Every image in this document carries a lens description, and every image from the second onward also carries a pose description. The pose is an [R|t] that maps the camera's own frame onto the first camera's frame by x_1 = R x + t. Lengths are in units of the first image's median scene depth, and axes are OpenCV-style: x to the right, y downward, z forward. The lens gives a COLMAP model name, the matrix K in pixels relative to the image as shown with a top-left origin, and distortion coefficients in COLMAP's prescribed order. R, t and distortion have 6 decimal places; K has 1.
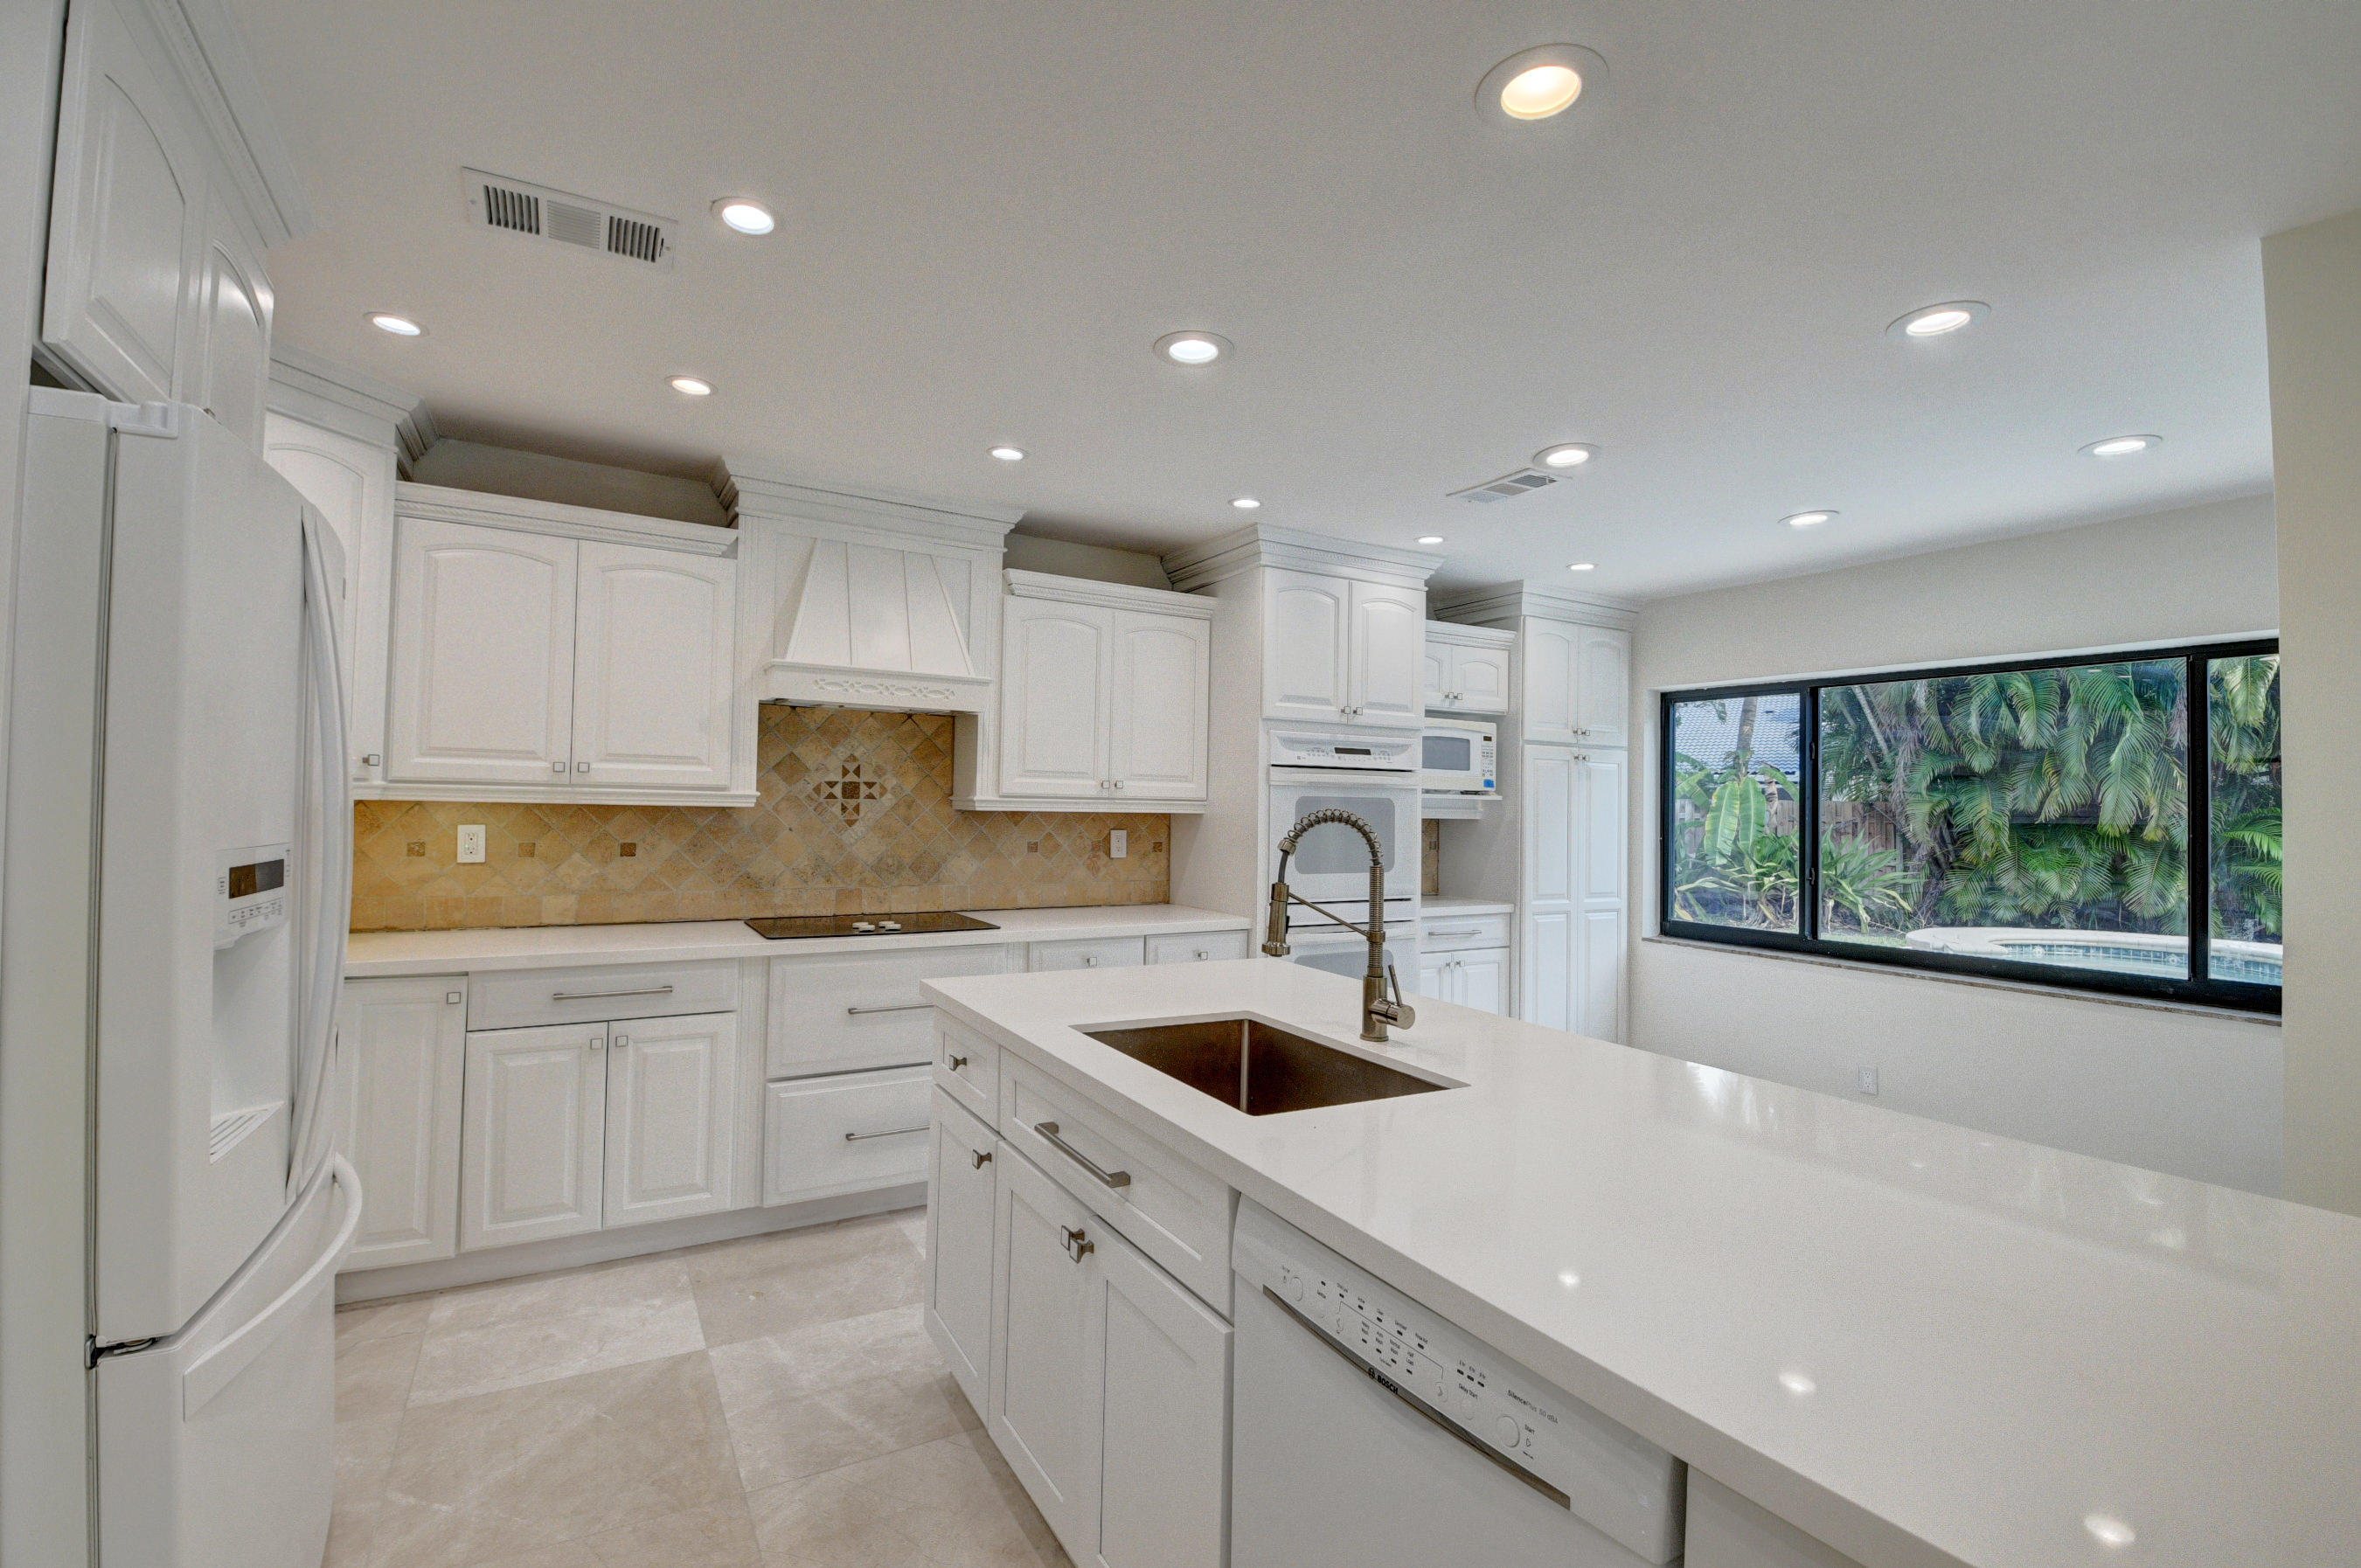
lens RADIAL K [[1036.1, 0, 1195.7], [0, 1036.1, 776.9], [0, 0, 1]] dist [-0.003373, -0.012700]
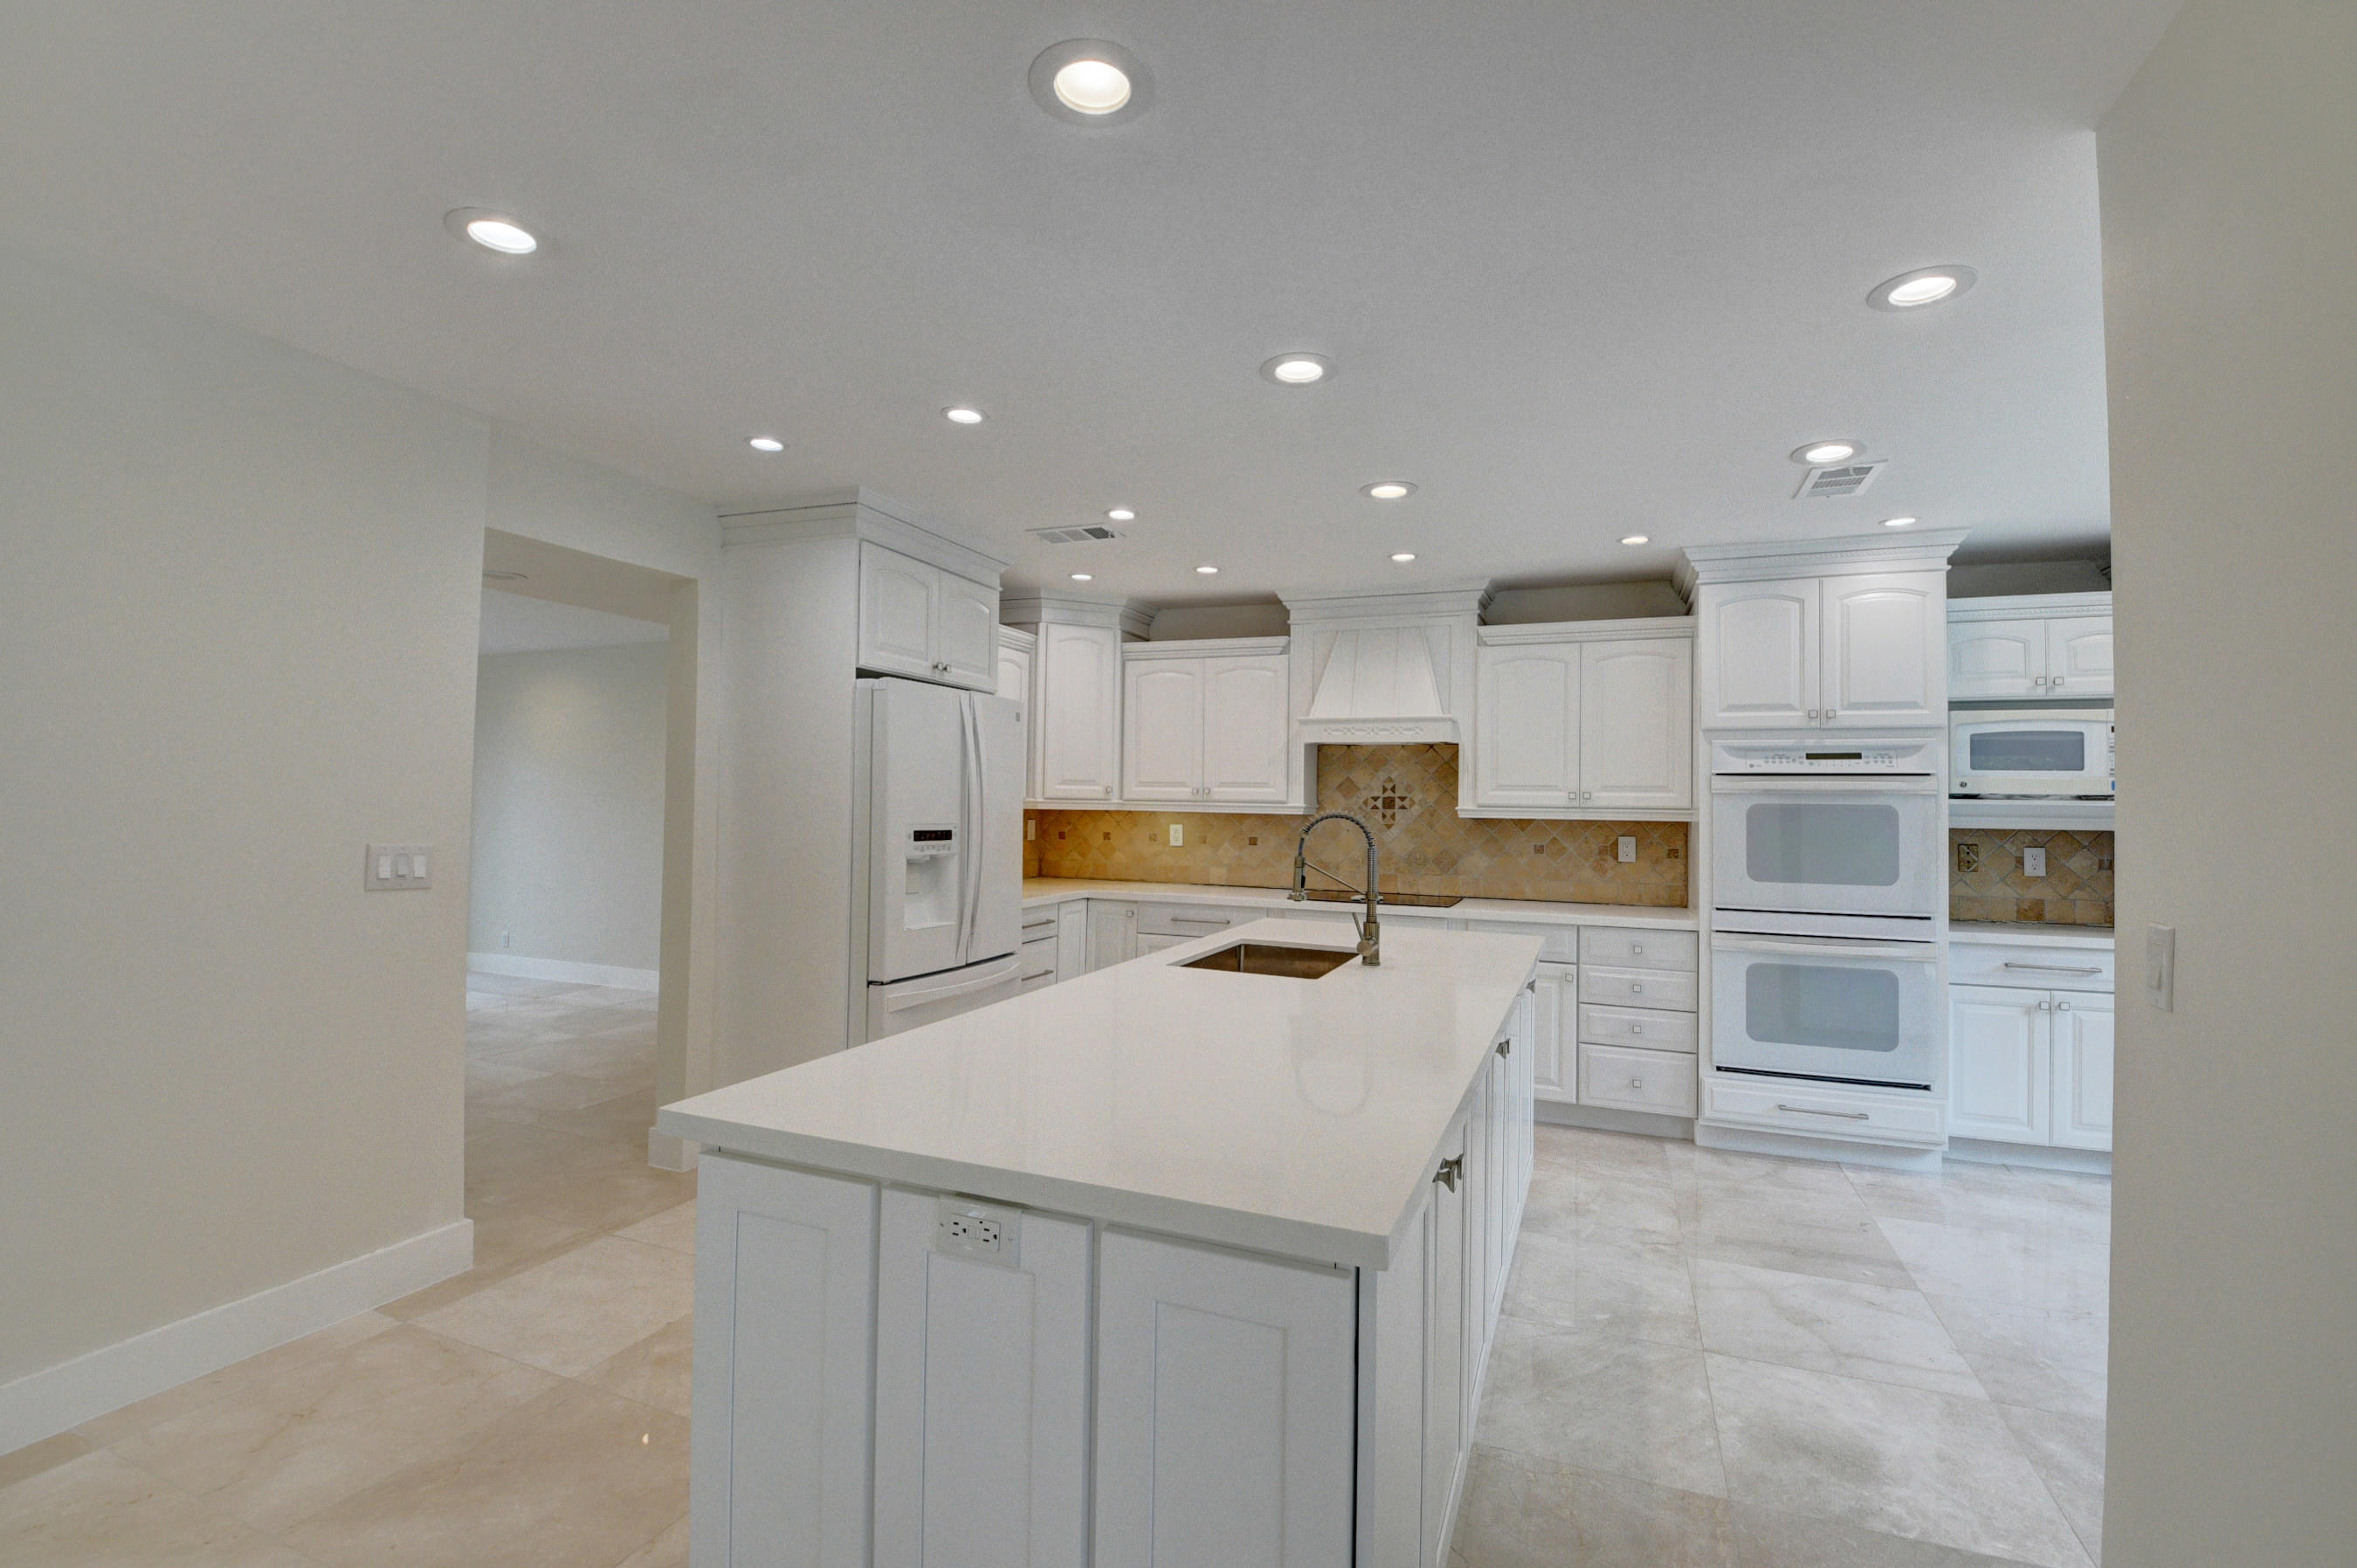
lens RADIAL K [[1034.3, 0, 1166.5], [0, 1034.3, 773.9], [0, 0, 1]] dist [-0.003373, -0.012700]
pose [[0.595647, -0.033682, -0.802540, 0.595190], [0.017740, 0.999428, -0.028779, 0.008583], [0.803050, 0.002905, 0.595904, -0.058233]]
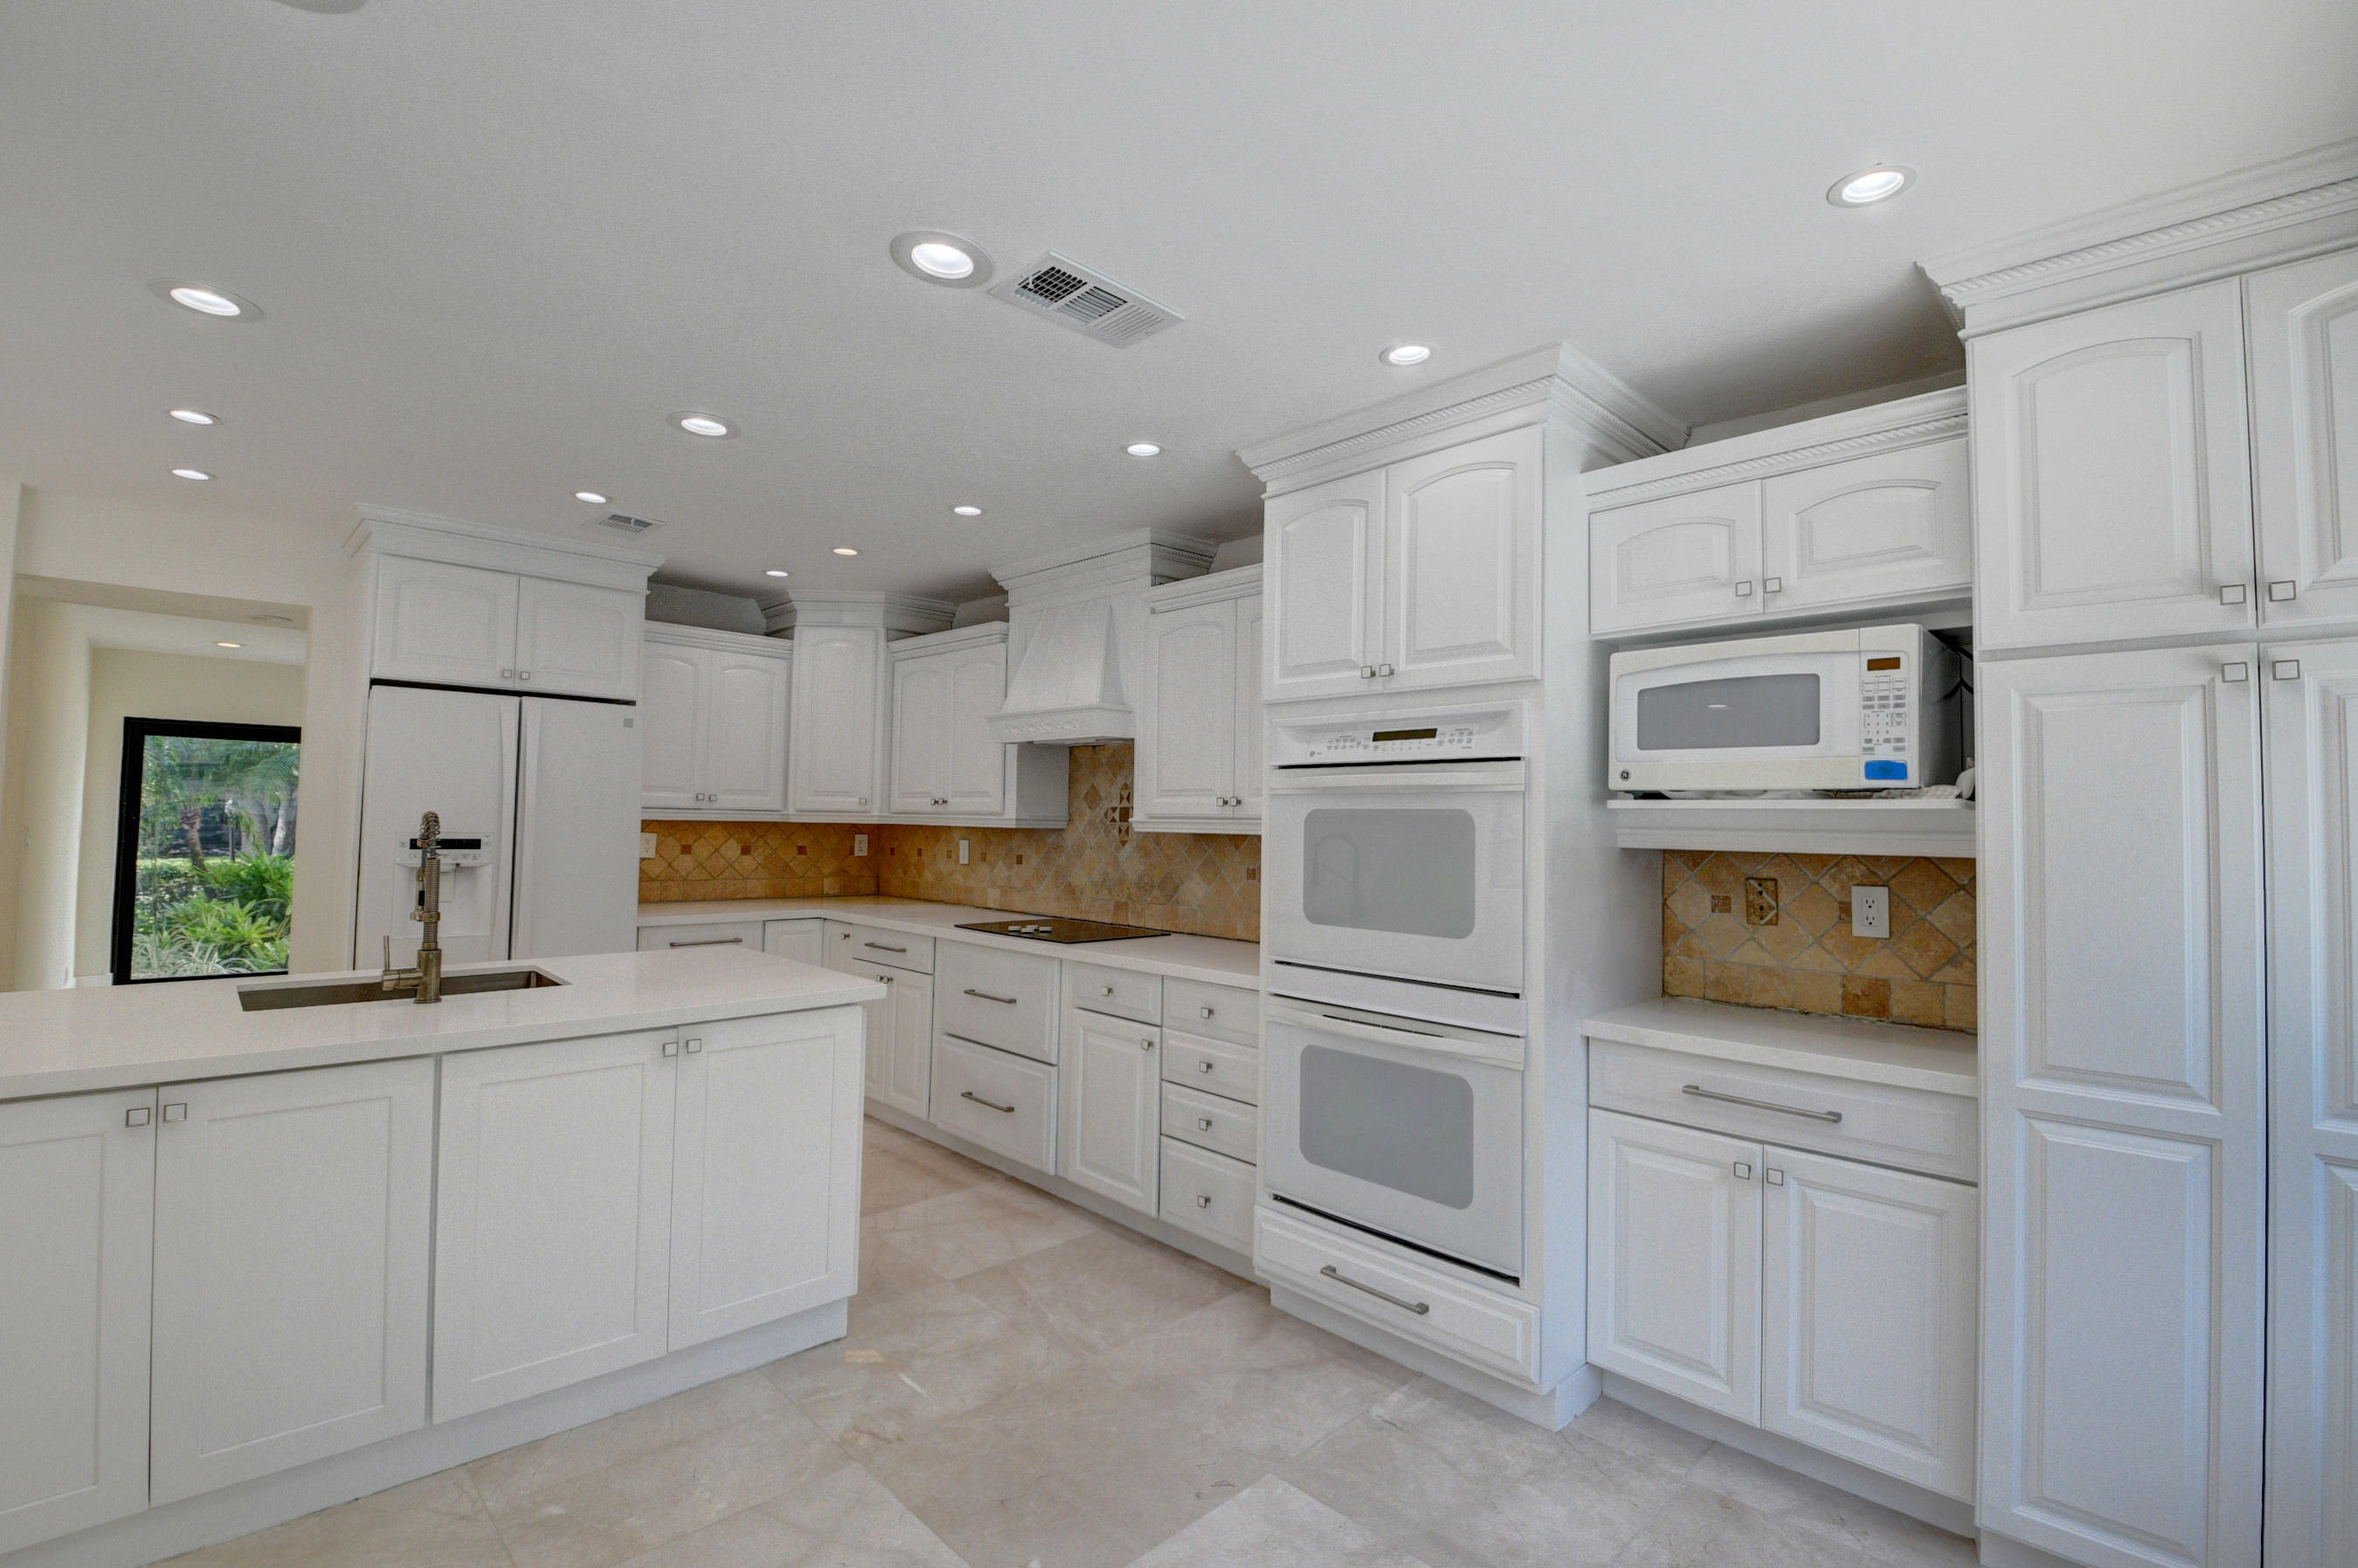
lens RADIAL K [[1034.8, 0, 1178.9], [0, 1034.8, 771.1], [0, 0, 1]] dist [-0.003373, -0.012700]
pose [[0.234161, -0.063279, -0.970136, 0.778780], [0.013038, 0.997994, -0.061949, 0.036129], [0.972110, 0.001857, 0.234517, 0.790219]]
